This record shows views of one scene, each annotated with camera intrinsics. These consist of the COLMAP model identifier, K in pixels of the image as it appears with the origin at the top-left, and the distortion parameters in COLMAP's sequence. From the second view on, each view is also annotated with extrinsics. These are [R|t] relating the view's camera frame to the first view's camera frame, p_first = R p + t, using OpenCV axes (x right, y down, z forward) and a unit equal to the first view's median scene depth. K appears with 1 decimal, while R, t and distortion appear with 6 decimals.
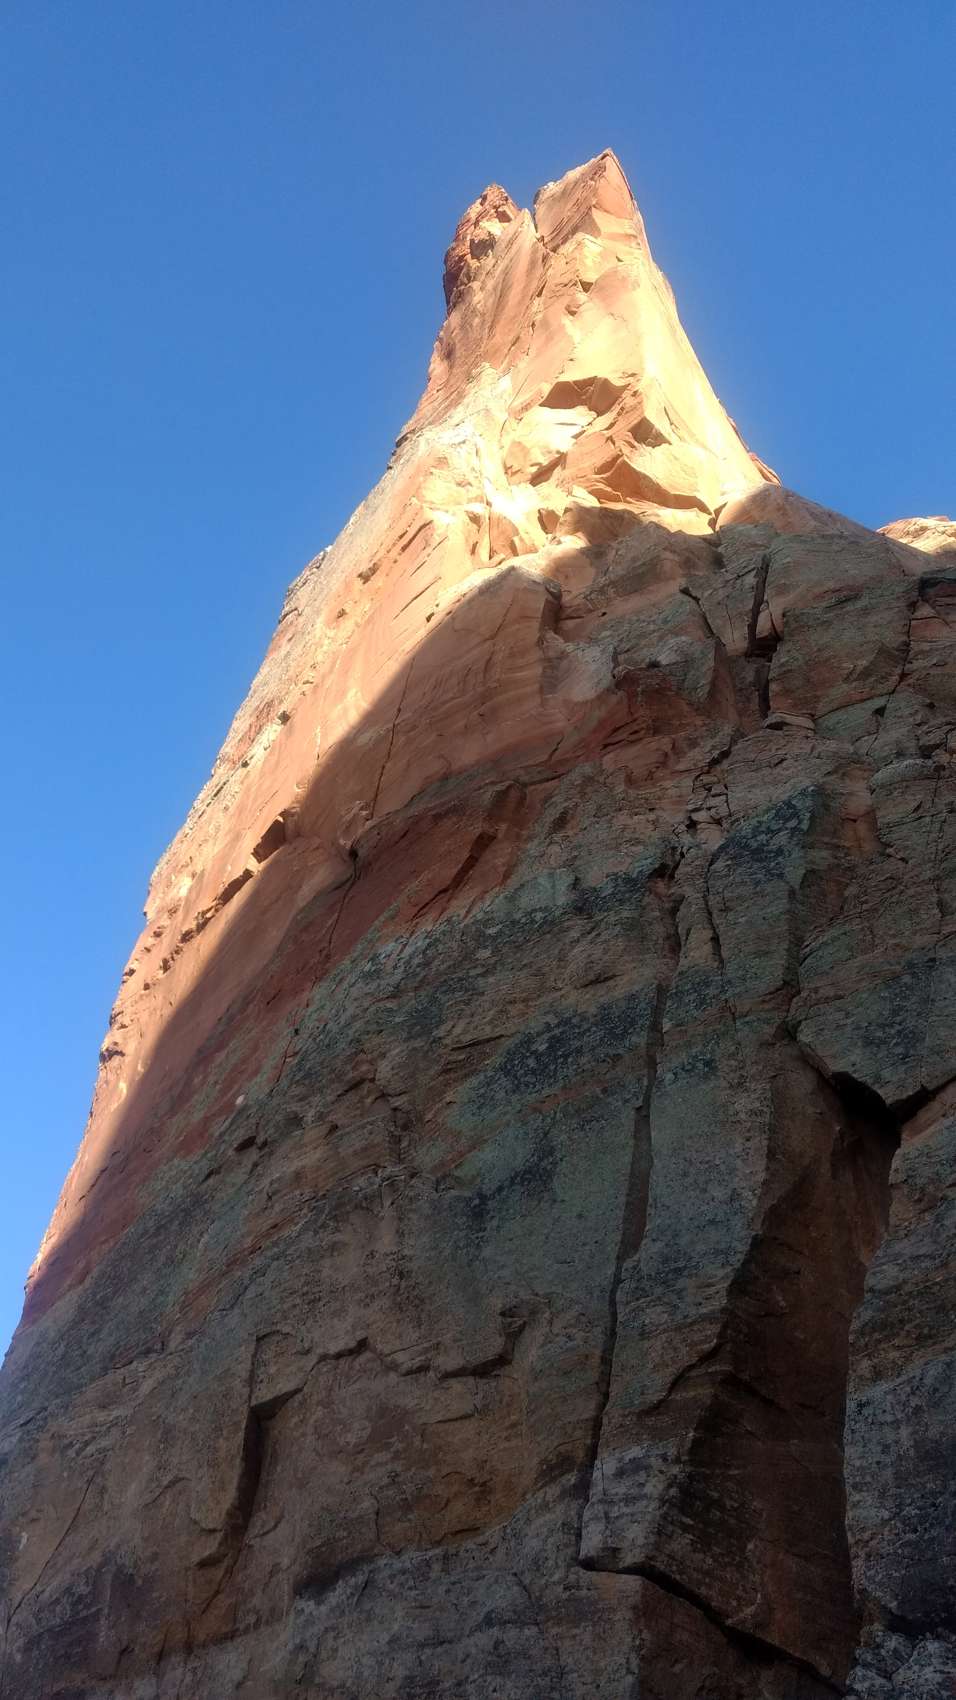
lens RADIAL K [[1328.2, 0, 472.4], [0, 1328.2, 854.6], [0, 0, 1]] dist [0.032122, 0.006032]
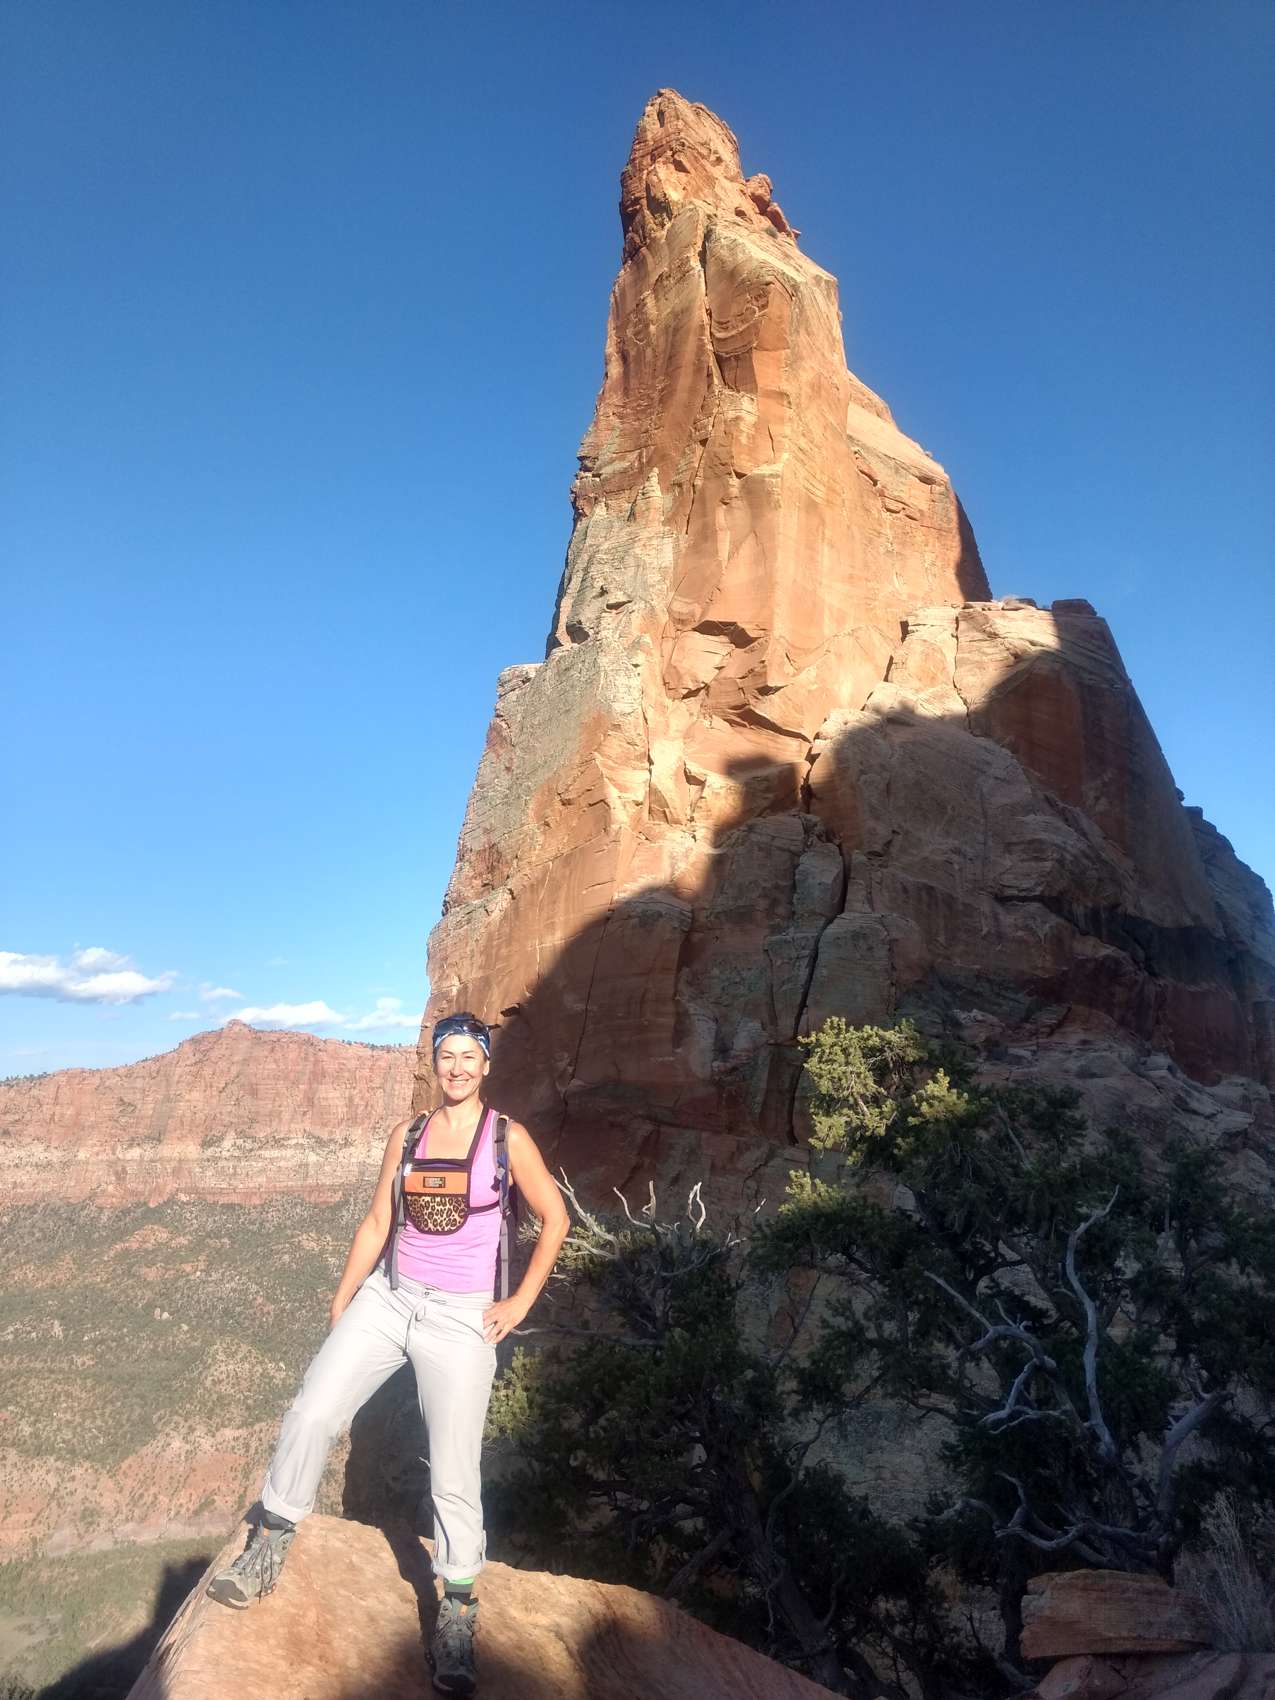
lens RADIAL K [[1328.9, 0, 645.4], [0, 1328.9, 847.6], [0, 0, 1]] dist [0.031167, 0.006470]
pose [[0.999723, 0.019486, 0.013168, -0.008709], [-0.023505, 0.809391, 0.586800, -0.966158], [0.000776, -0.586947, 0.809625, -0.181271]]
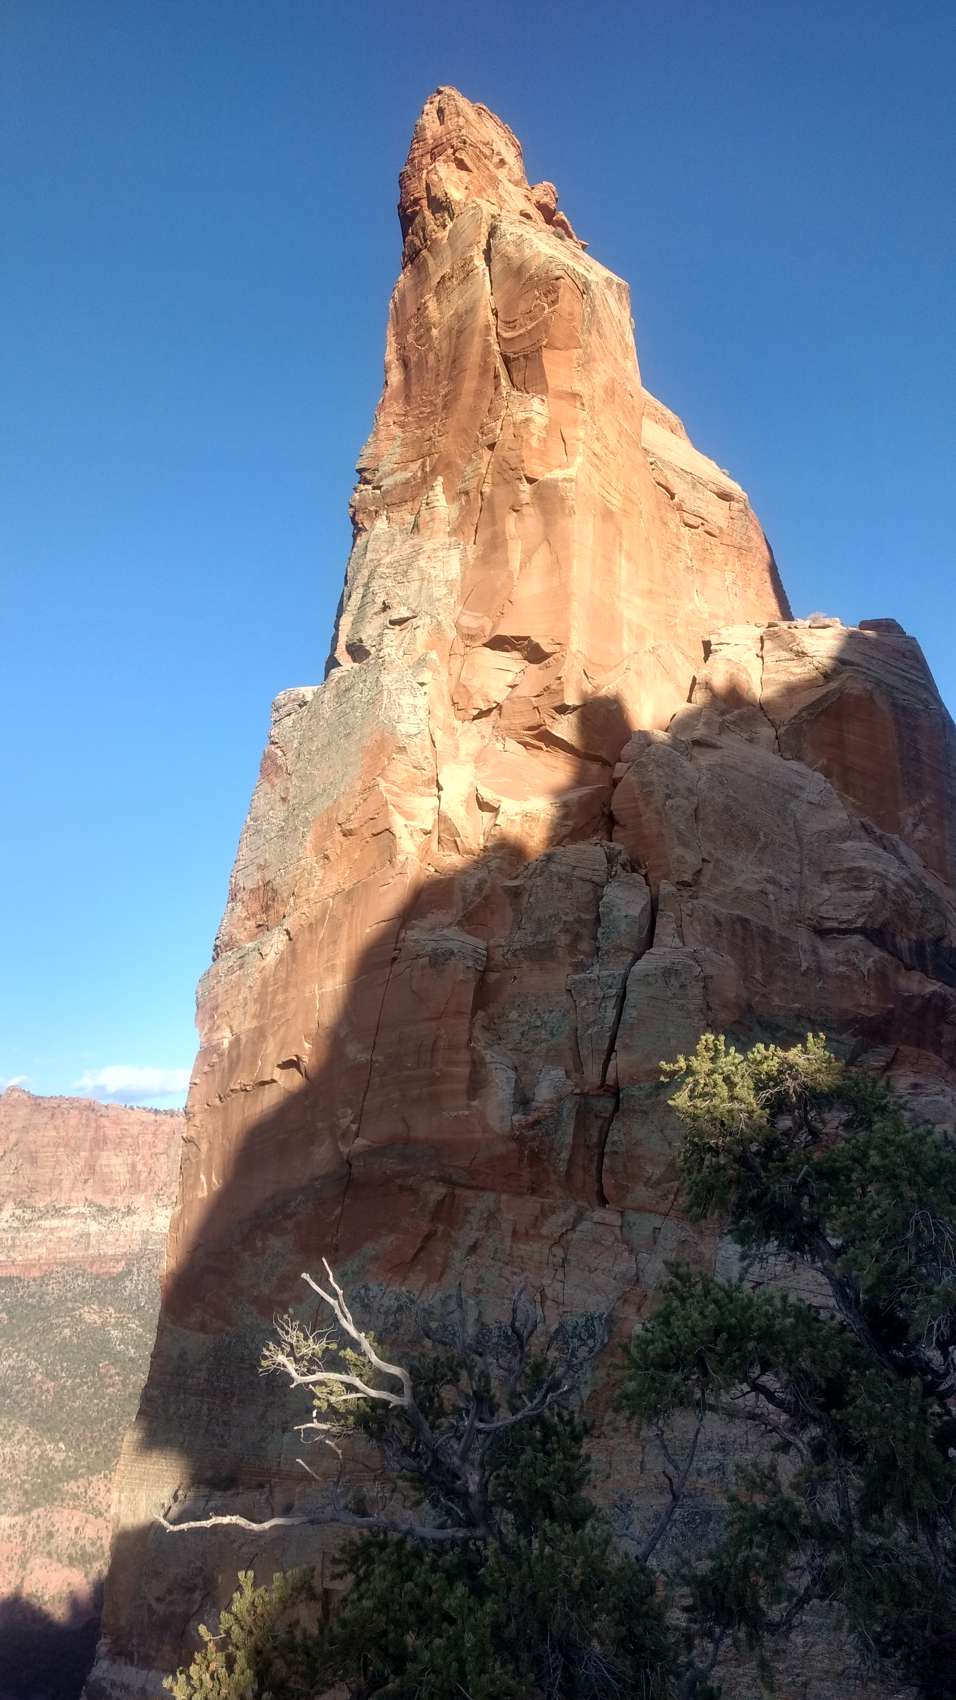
lens RADIAL K [[1328.2, 0, 482.8], [0, 1328.2, 845.5], [0, 0, 1]] dist [0.032122, 0.006032]
pose [[0.998668, 0.008429, 0.050907, -0.009137], [-0.035042, 0.834966, 0.549184, -0.882450], [-0.037876, -0.550237, 0.834149, -0.103217]]
